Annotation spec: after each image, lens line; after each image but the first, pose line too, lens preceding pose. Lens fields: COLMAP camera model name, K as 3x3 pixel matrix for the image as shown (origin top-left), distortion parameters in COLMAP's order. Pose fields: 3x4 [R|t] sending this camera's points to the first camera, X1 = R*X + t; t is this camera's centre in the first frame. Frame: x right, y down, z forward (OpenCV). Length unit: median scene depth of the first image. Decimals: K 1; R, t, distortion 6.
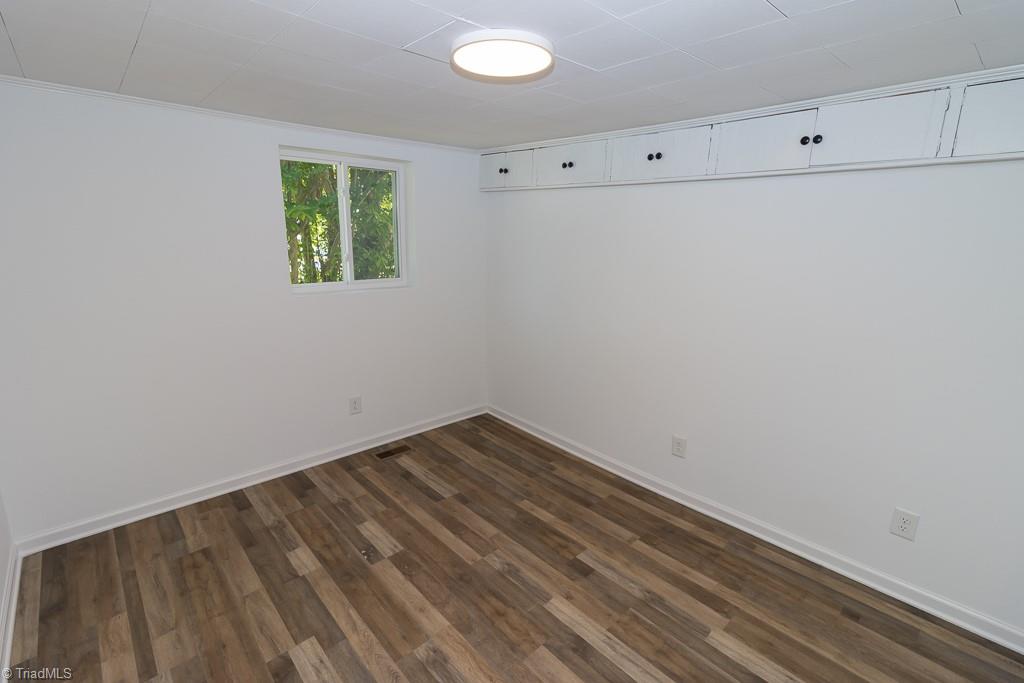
lens RADIAL K [[473.9, 0, 510.9], [0, 473.9, 329.7], [0, 0, 1]] dist [0.001245, 0.000361]
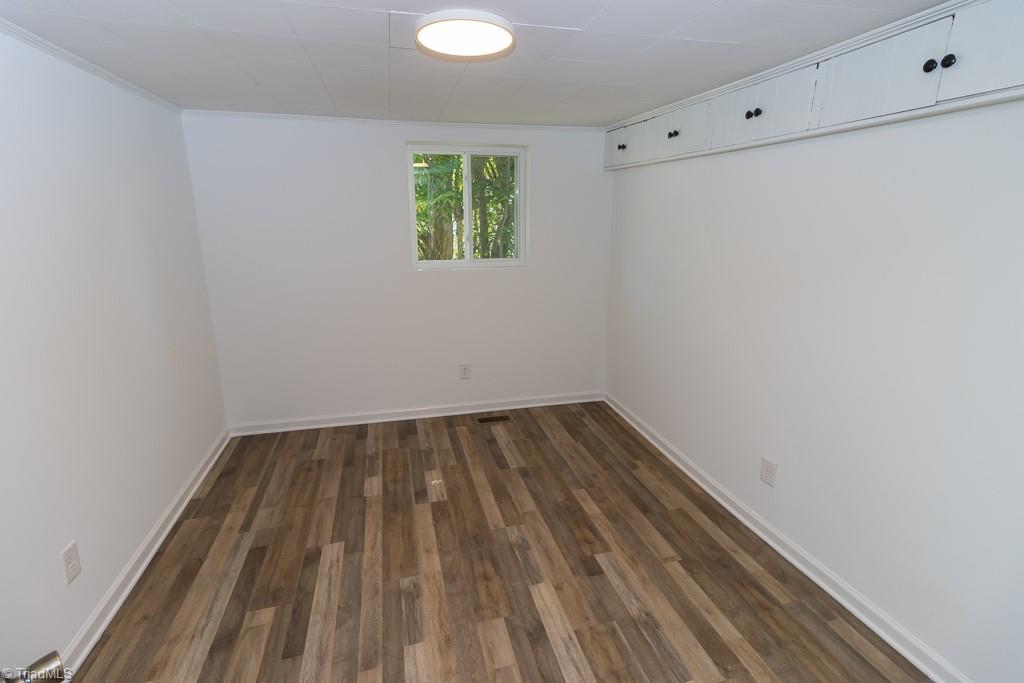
lens RADIAL K [[476.4, 0, 508.3], [0, 476.4, 328.4], [0, 0, 1]] dist [0.000013, 0.000772]
pose [[0.878931, 0.092074, -0.467978, 0.377133], [-0.081658, 0.995752, 0.042547, 0.004189], [0.469907, 0.000818, 0.882715, 0.080503]]
